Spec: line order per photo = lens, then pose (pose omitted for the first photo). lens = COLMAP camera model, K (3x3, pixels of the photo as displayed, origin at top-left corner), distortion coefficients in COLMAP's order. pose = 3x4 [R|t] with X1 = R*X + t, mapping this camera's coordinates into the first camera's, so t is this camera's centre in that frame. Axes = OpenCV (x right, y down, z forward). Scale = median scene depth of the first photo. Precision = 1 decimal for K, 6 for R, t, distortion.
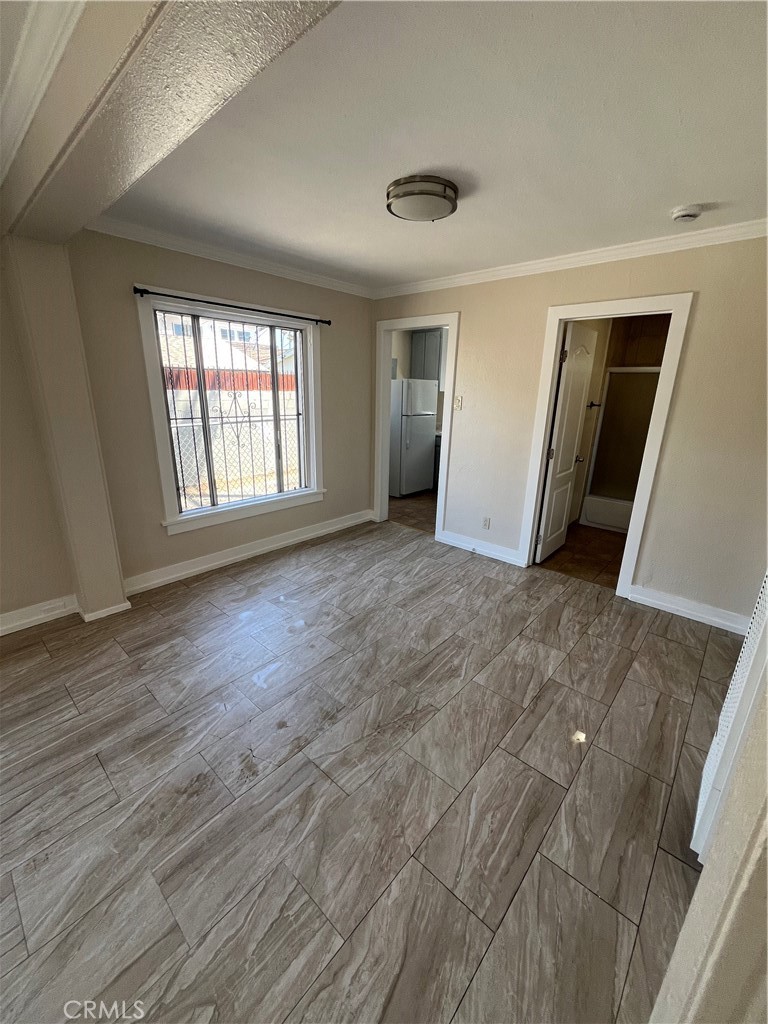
lens RADIAL K [[411.3, 0, 382.9], [0, 411.3, 511.6], [0, 0, 1]] dist [-0.001580, 0.000876]
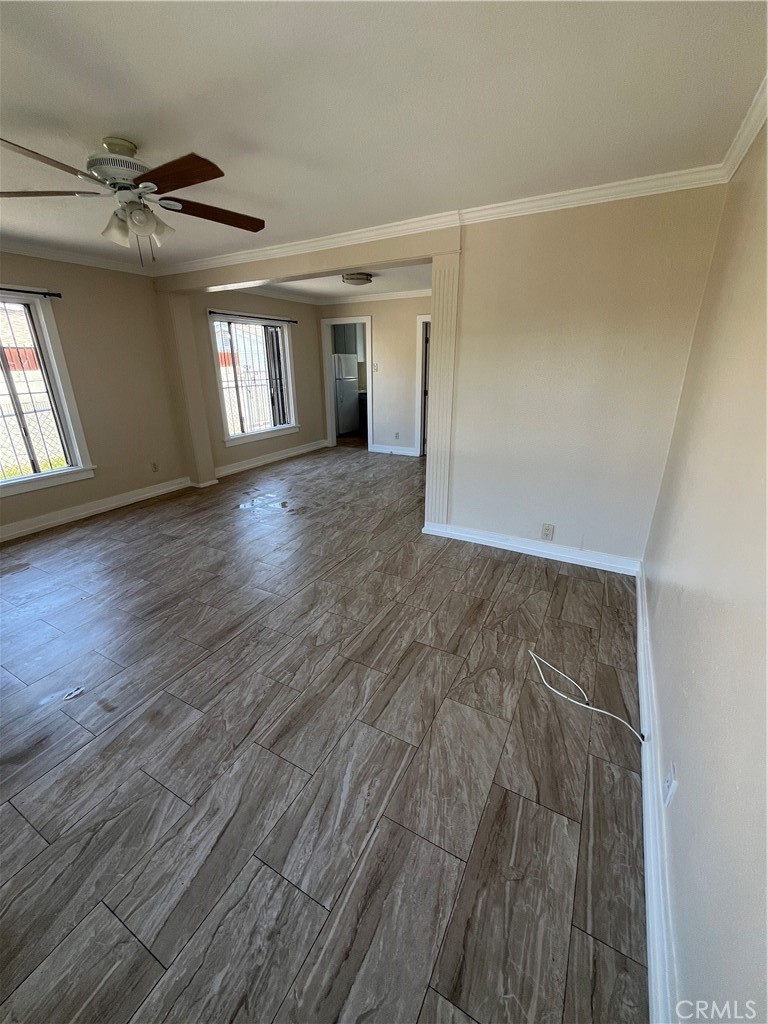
lens RADIAL K [[411.3, 0, 383.2], [0, 411.3, 510.7], [0, 0, 1]] dist [-0.001580, 0.000876]
pose [[0.973751, -0.105746, 0.201563, -0.345703], [0.094080, 0.993332, 0.066631, 0.393583], [-0.207265, -0.045919, 0.977207, -1.290209]]
